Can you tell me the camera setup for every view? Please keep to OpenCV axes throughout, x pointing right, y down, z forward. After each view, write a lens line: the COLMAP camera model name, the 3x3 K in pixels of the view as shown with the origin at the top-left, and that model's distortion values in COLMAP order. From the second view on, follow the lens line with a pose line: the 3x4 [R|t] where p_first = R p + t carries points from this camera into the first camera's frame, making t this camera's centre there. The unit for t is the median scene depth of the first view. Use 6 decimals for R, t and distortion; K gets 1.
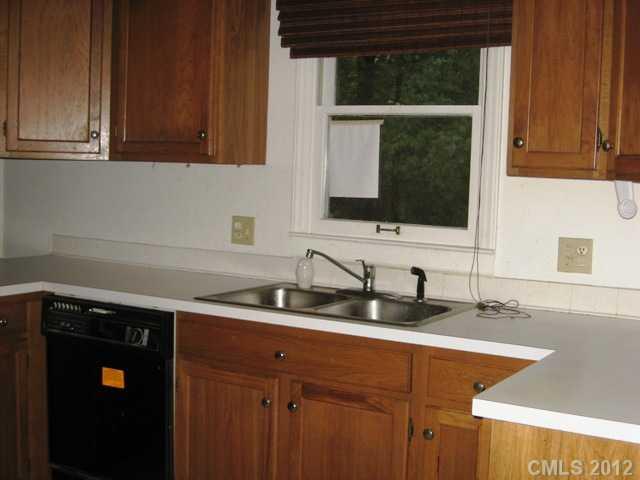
lens RADIAL K [[878.1, 0, 320.0], [0, 878.1, 240.0], [0, 0, 1]] dist [-0.119267, -0.012759]
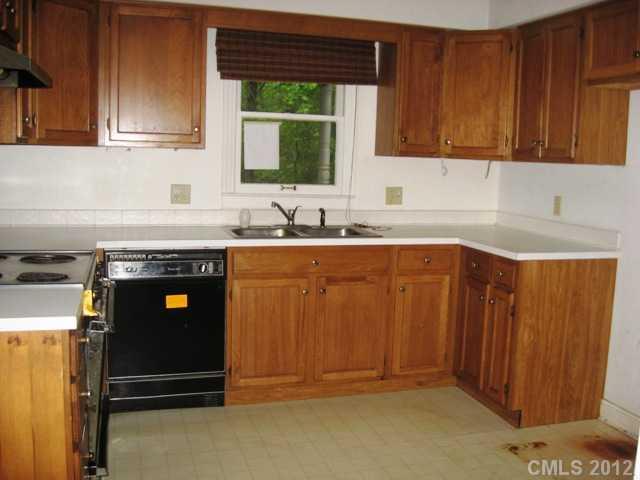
lens RADIAL K [[657.6, 0, 320.0], [0, 657.6, 240.0], [0, 0, 1]] dist [-0.131789, 0.008545]
pose [[0.667874, -0.104506, 0.736901, -0.820156], [0.052751, 0.994250, 0.093193, -0.026872], [-0.742402, -0.023369, 0.669546, 0.111404]]
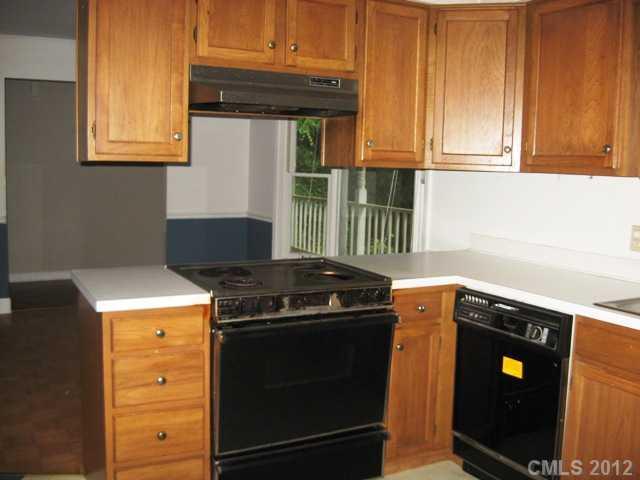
lens RADIAL K [[657.6, 0, 320.0], [0, 657.6, 240.0], [0, 0, 1]] dist [-0.131789, 0.008545]
pose [[0.861313, 0.049326, -0.505675, -0.037671], [-0.042215, 0.998783, 0.025522, -0.014921], [0.506318, -0.000635, 0.862346, 0.153161]]
